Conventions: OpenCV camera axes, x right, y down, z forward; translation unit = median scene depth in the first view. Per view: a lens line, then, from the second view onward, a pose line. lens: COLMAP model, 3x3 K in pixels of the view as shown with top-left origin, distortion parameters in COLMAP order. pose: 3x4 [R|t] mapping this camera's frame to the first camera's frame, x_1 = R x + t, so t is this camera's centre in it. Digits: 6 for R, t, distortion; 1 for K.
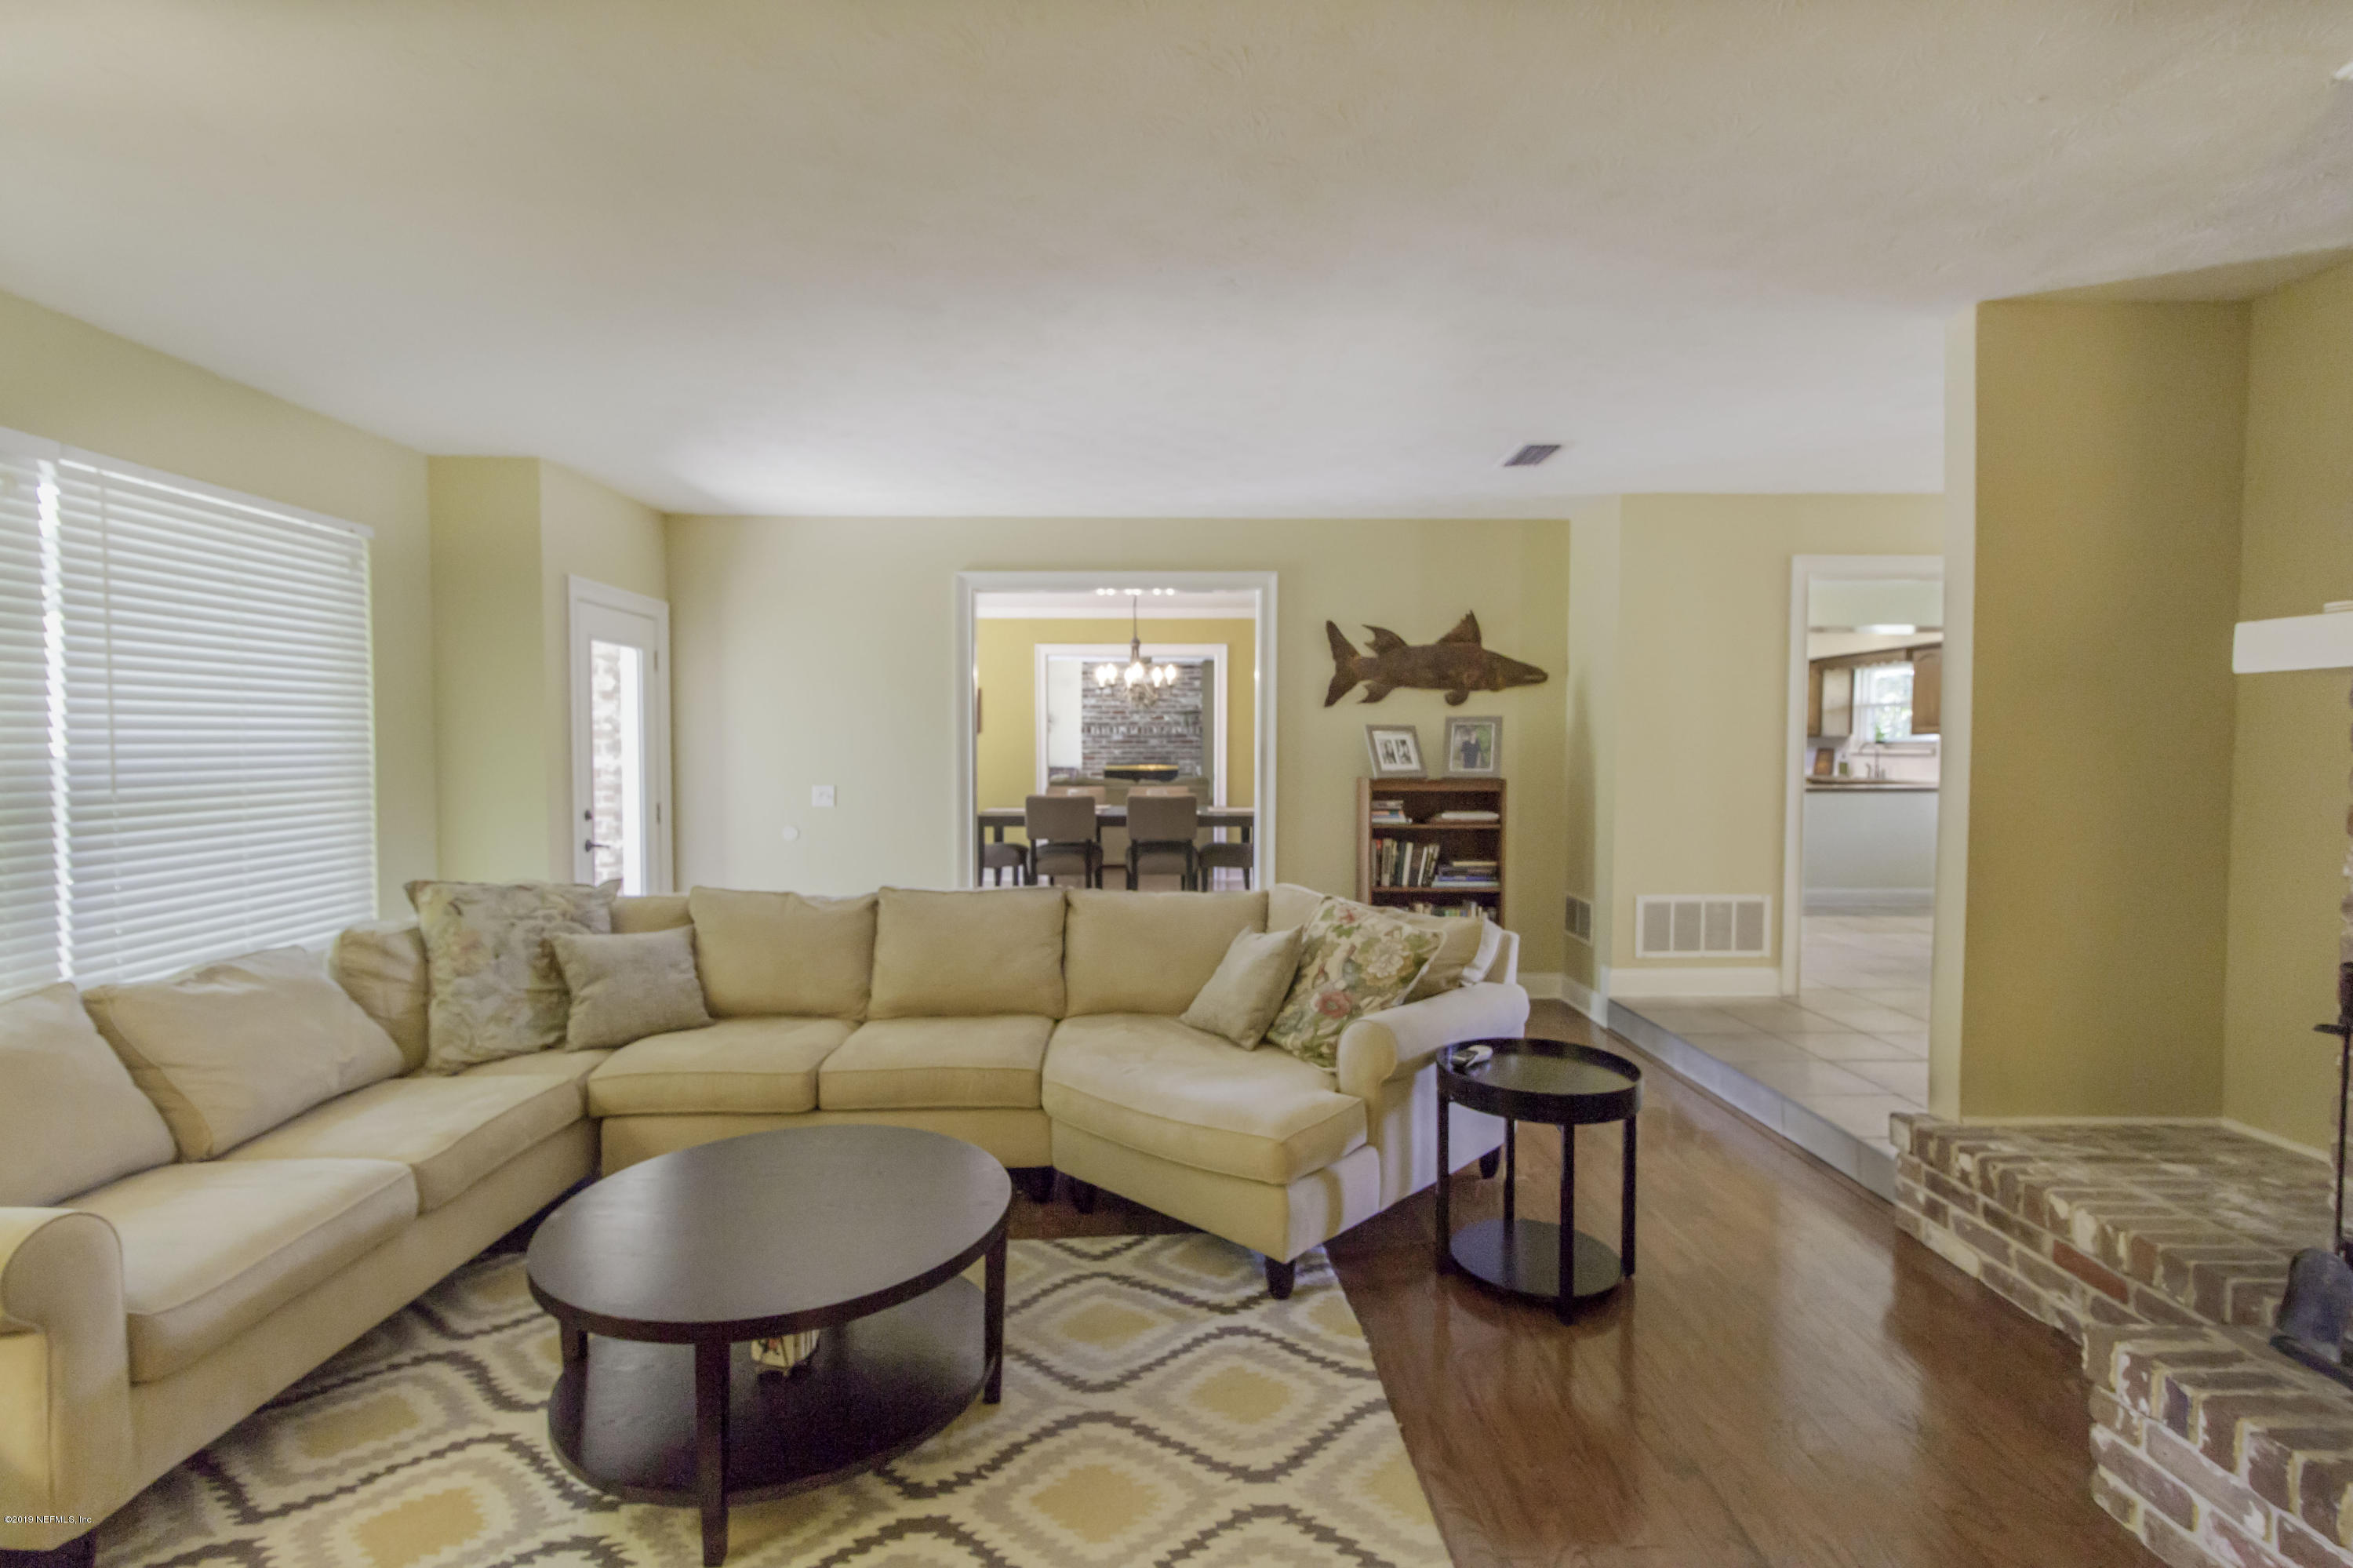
lens RADIAL K [[1084.5, 0, 1175.6], [0, 1084.5, 776.1], [0, 0, 1]] dist [-0.000964, -0.000056]
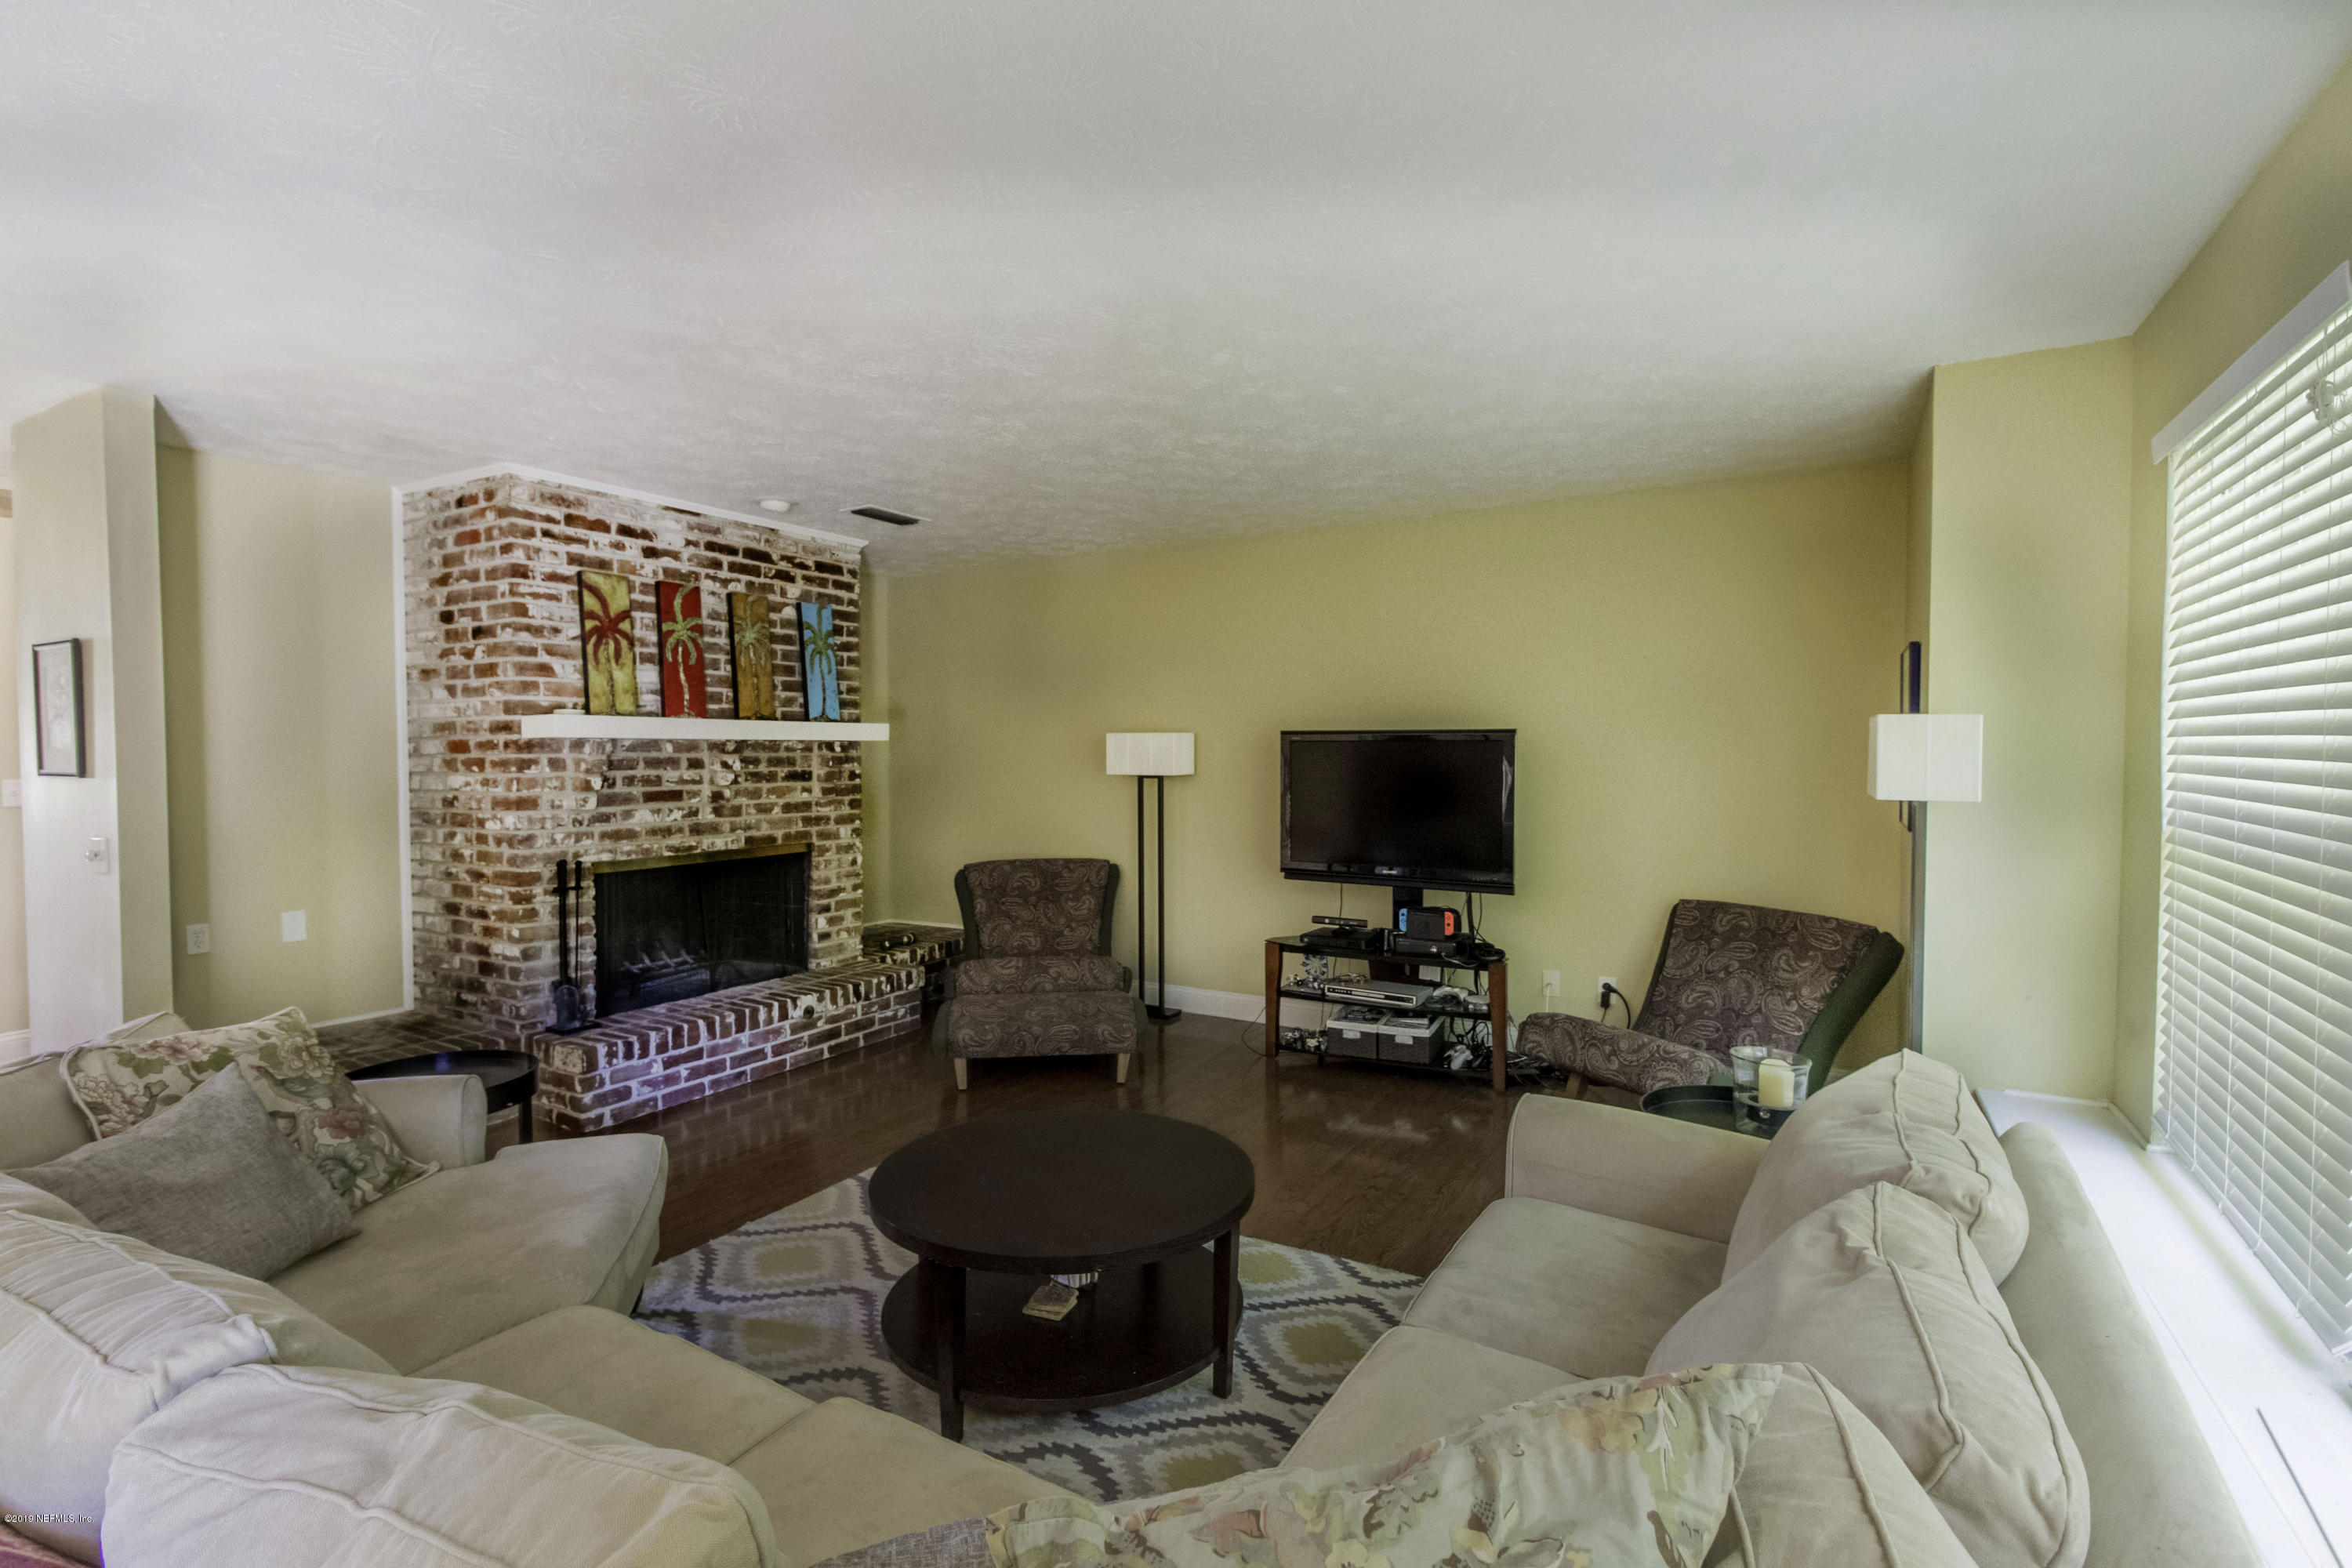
lens RADIAL K [[1084.0, 0, 1176.7], [0, 1084.0, 780.1], [0, 0, 1]] dist [-0.000964, -0.000056]
pose [[-0.848766, -0.013518, 0.528595, -1.101932], [0.020393, 0.998093, 0.058269, -0.093749], [-0.528375, 0.060236, -0.846872, 1.948149]]
